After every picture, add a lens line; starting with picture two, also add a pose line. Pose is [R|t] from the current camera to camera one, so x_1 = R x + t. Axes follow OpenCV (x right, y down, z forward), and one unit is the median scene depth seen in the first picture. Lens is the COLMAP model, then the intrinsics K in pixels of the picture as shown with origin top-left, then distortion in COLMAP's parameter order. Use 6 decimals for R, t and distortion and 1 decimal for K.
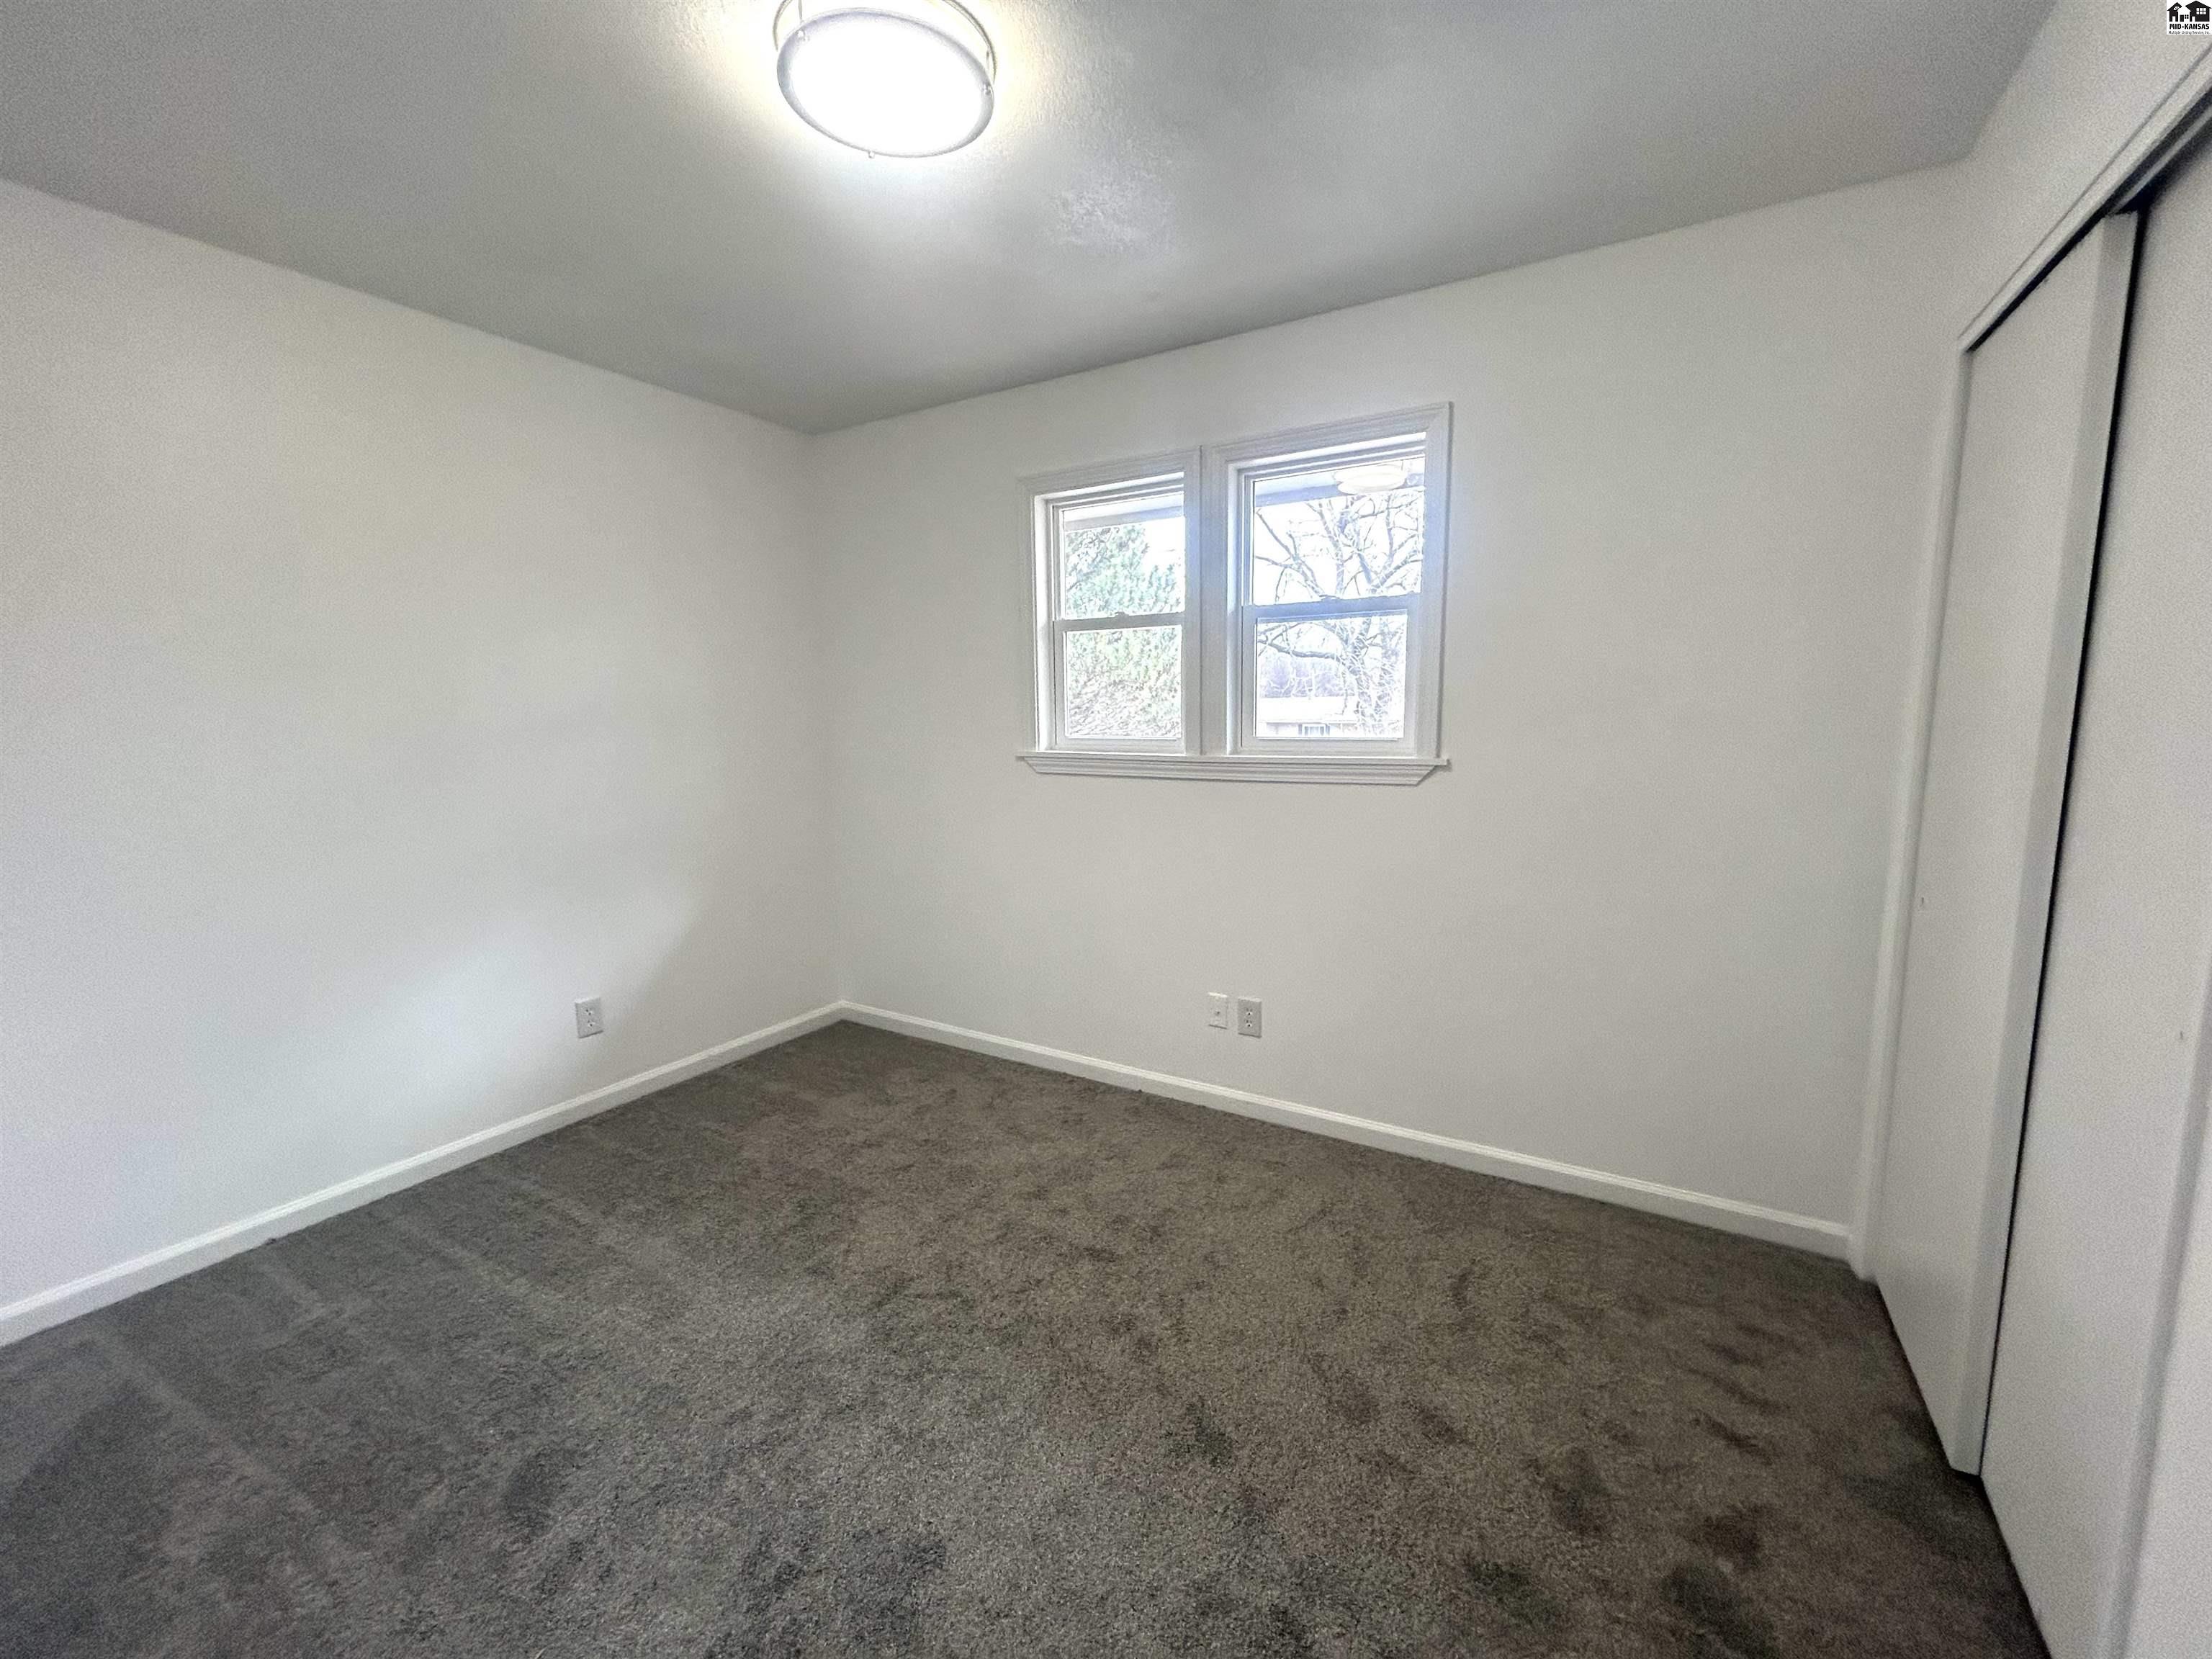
lens RADIAL K [[897.8, 0, 1110.8], [0, 897.8, 826.2], [0, 0, 1]] dist [0.000639, 0.000653]
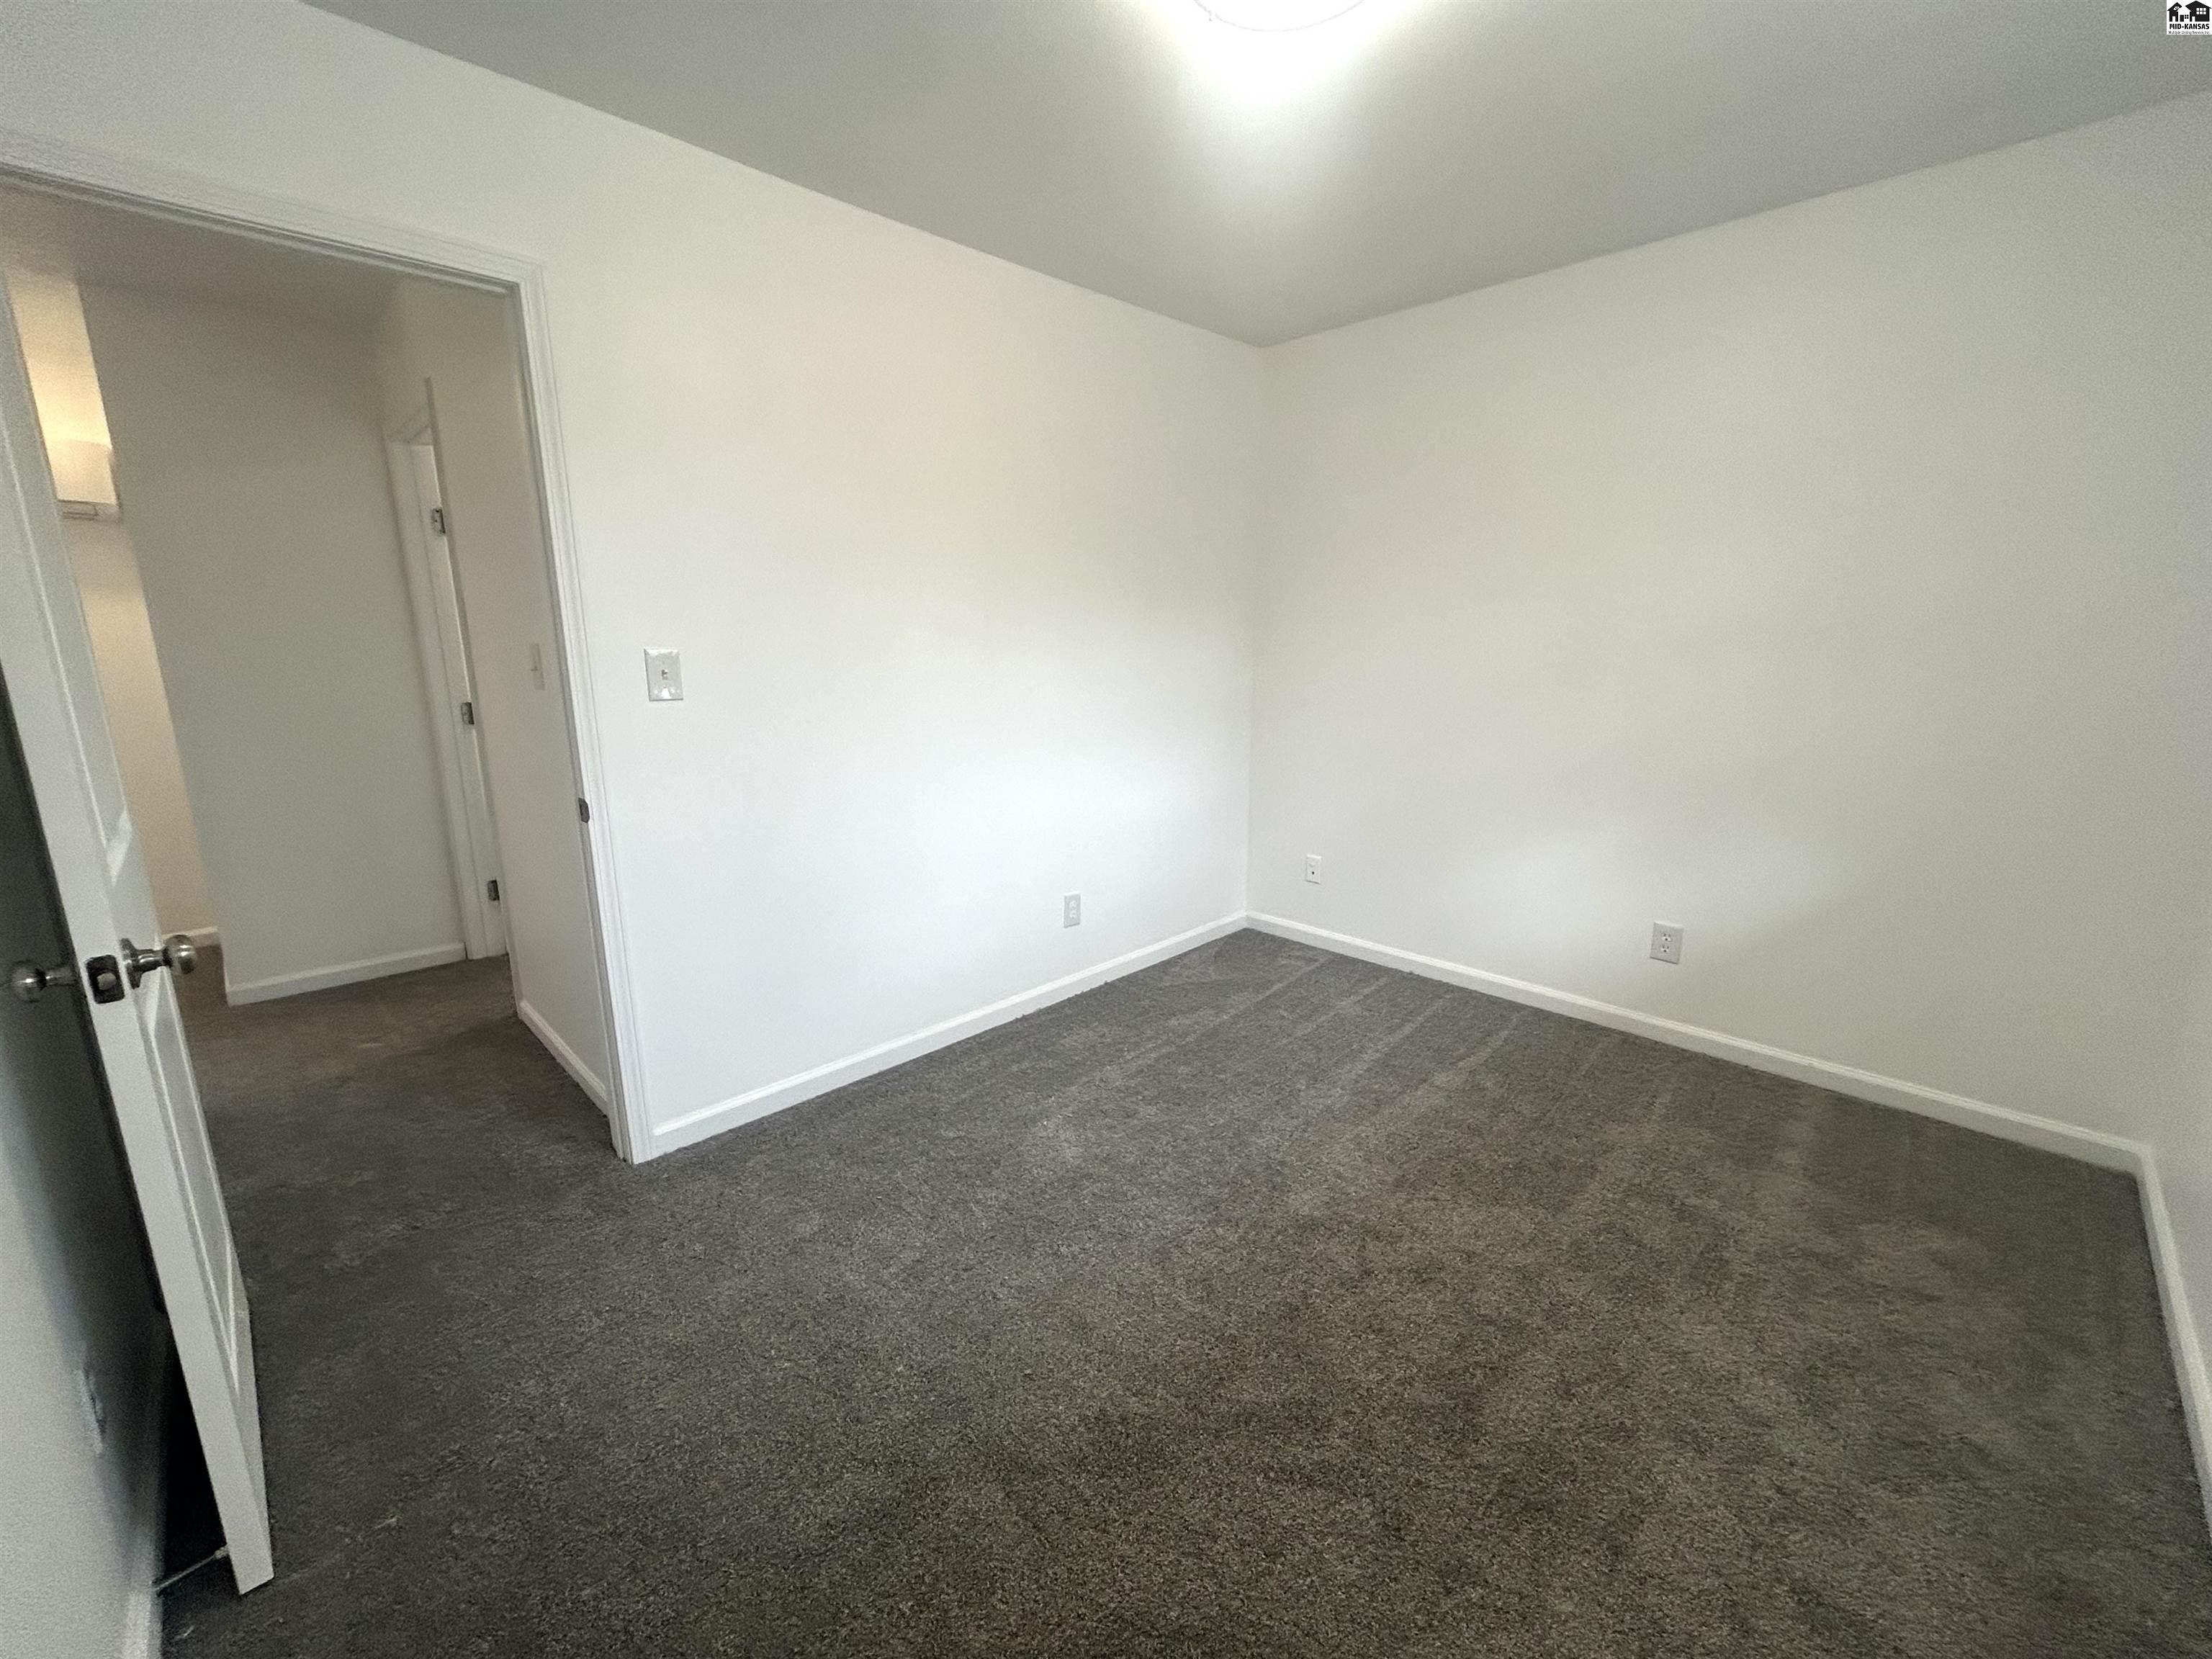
lens RADIAL K [[897.8, 0, 1110.8], [0, 897.8, 826.2], [0, 0, 1]] dist [0.000639, 0.000653]
pose [[-0.237913, 0.213964, -0.947426, 0.485397], [-0.127082, 0.960192, 0.248759, -0.078139], [0.962937, 0.179584, -0.201251, 0.636876]]
